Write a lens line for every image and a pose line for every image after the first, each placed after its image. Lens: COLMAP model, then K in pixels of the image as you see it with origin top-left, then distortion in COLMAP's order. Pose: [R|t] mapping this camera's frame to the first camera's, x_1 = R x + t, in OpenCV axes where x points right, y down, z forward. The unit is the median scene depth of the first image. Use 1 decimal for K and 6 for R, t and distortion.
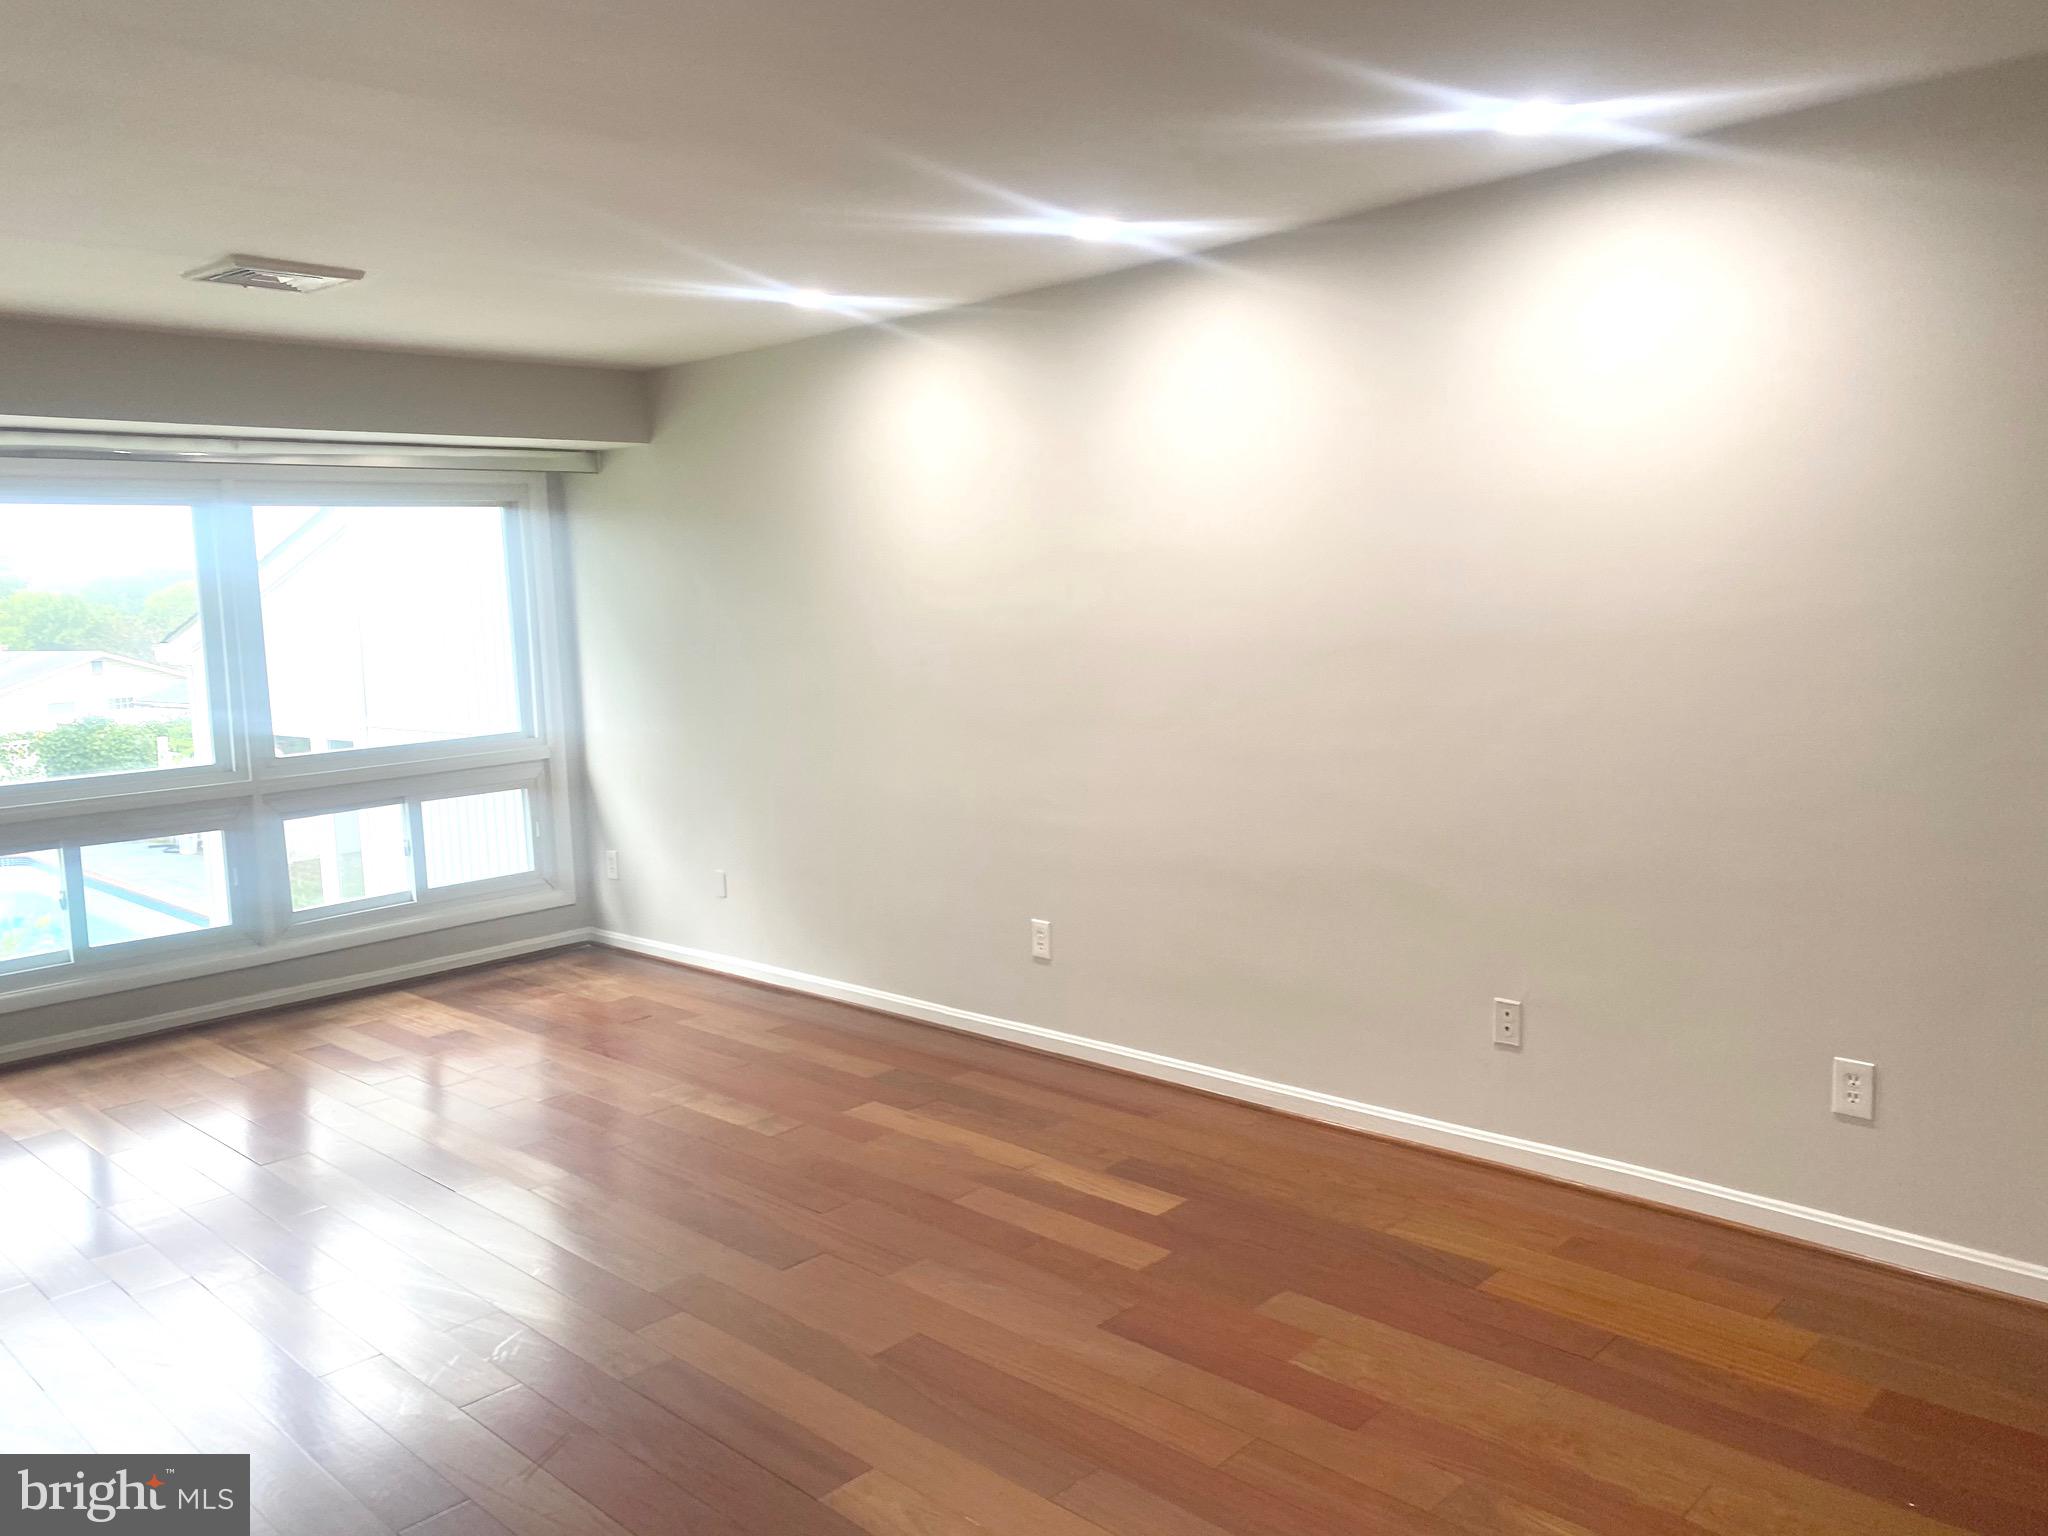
lens RADIAL K [[1561.5, 0, 1024.0], [0, 1561.5, 768.0], [0, 0, 1]] dist [0.010760, -0.001371]
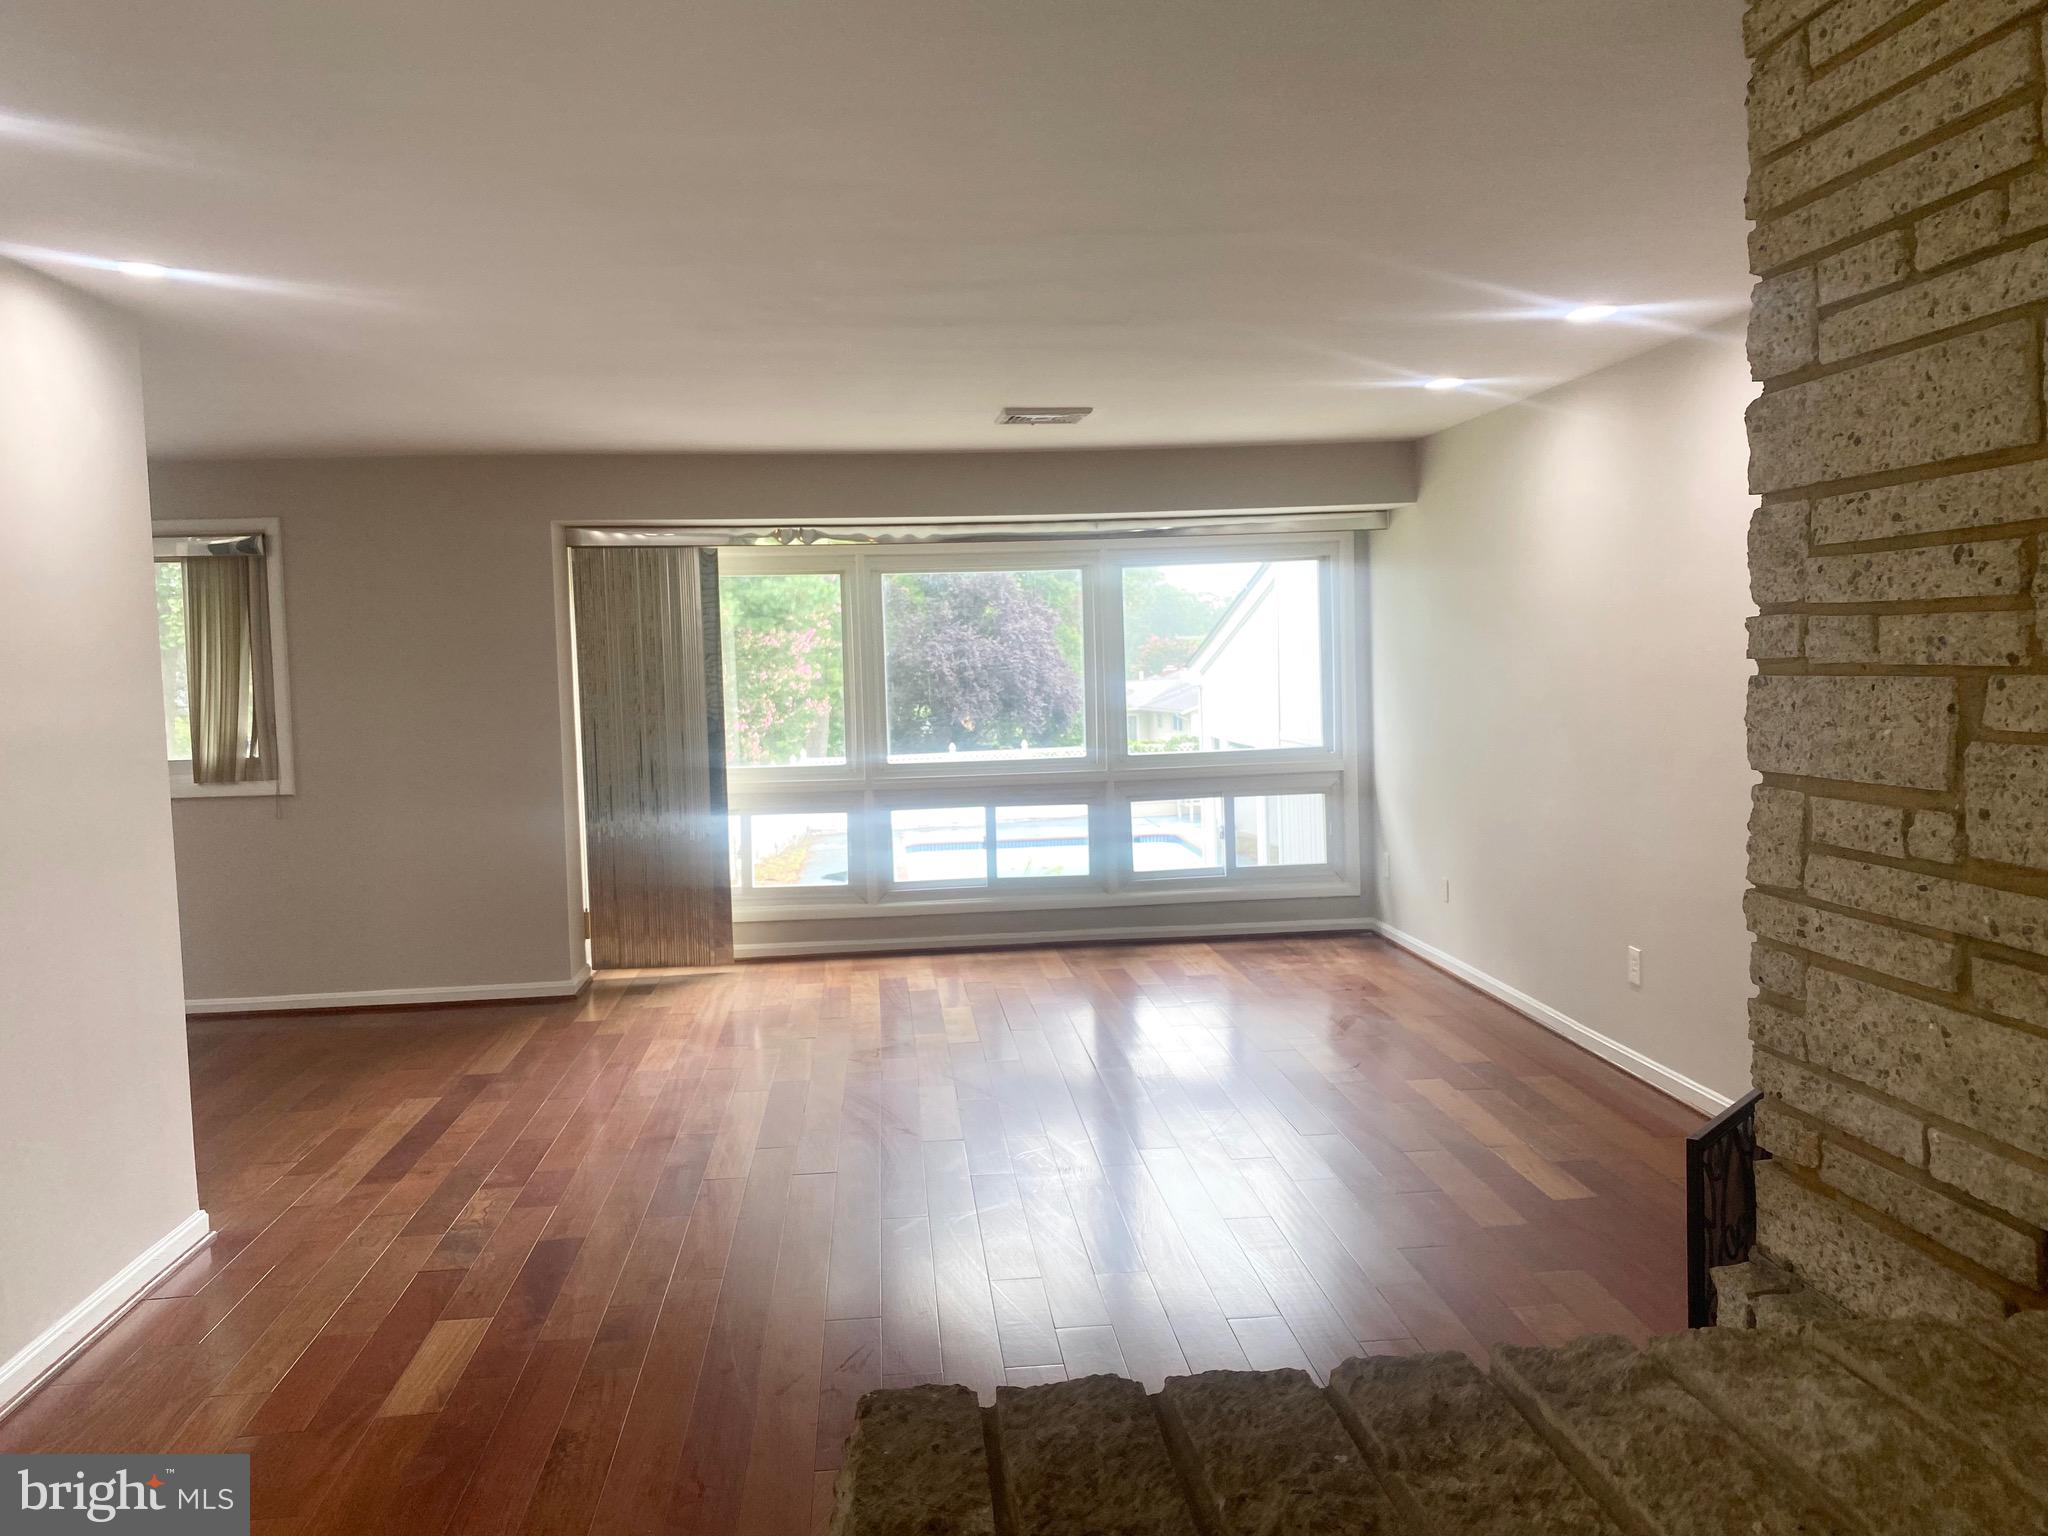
lens RADIAL K [[1531.9, 0, 1024.0], [0, 1531.9, 768.0], [0, 0, 1]] dist [0.008115, -0.044402]
pose [[0.761654, 0.063082, -0.644906, 0.280384], [-0.071697, 0.997343, 0.012880, -0.005314], [0.644006, 0.036428, 0.764153, -0.051912]]
